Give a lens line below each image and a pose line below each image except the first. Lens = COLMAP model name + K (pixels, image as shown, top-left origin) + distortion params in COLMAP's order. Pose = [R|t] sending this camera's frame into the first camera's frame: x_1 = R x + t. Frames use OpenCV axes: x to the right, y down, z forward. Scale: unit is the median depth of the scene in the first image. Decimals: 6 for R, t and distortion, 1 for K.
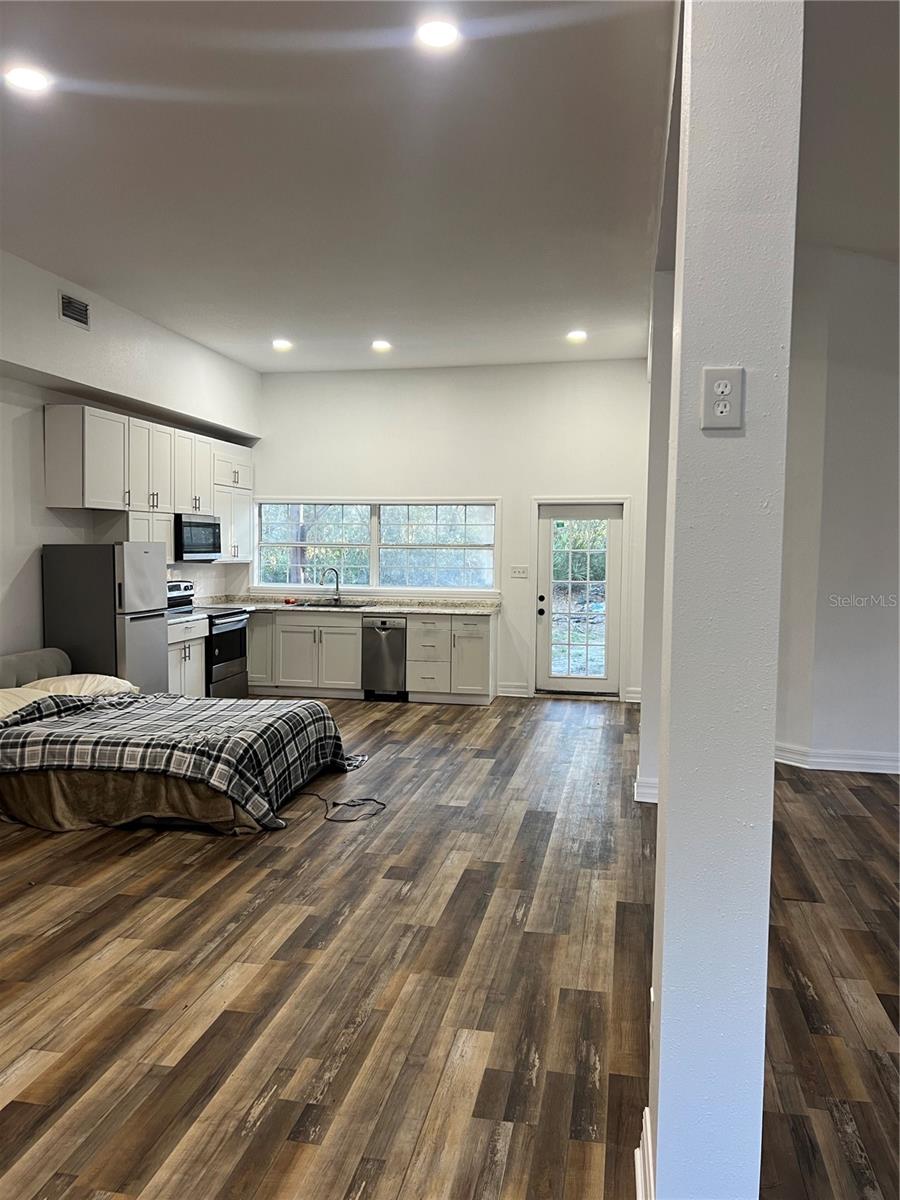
lens RADIAL K [[907.5, 0, 447.4], [0, 907.5, 597.6], [0, 0, 1]] dist [0.048525, -0.056076]
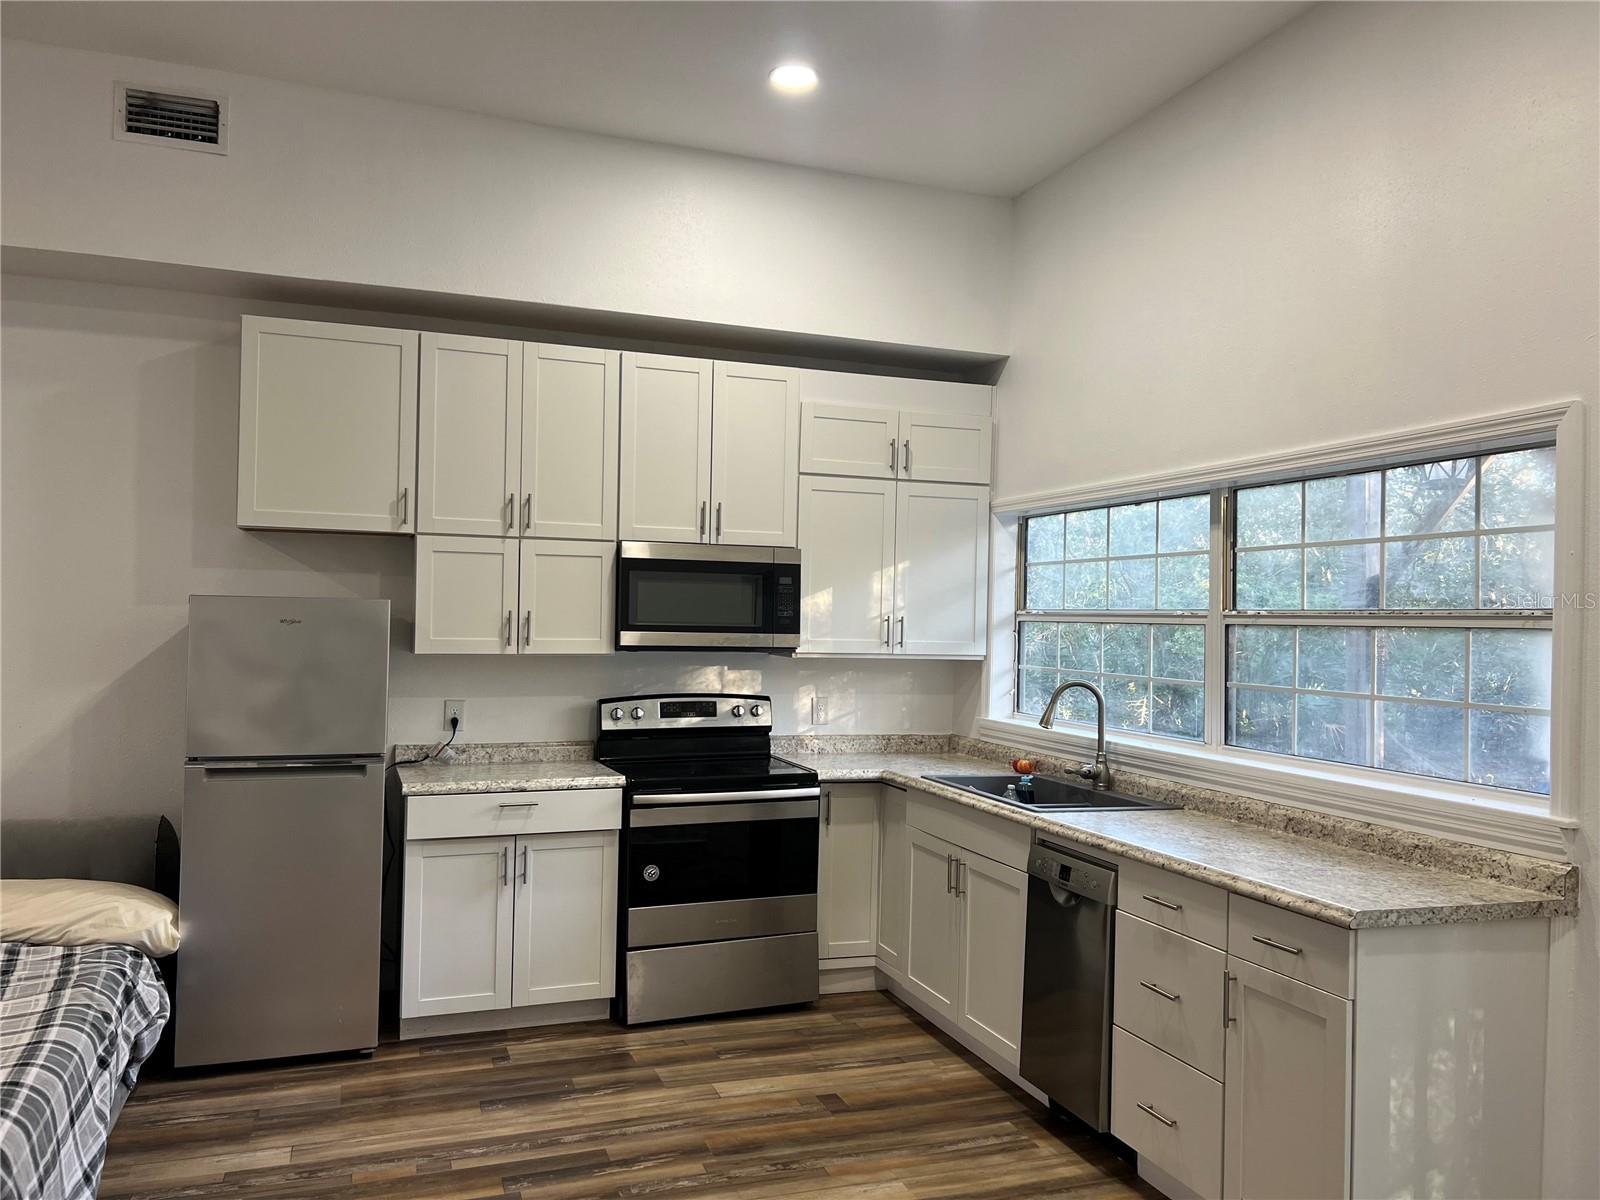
lens RADIAL K [[1210.0, 0, 789.2], [0, 1210.0, 607.5], [0, 0, 1]] dist [0.048525, -0.056076]
pose [[0.504651, -0.011083, -0.863252, 0.492964], [-0.061774, 0.996891, -0.048911, -0.072041], [0.861110, 0.078009, 0.502398, 1.552228]]
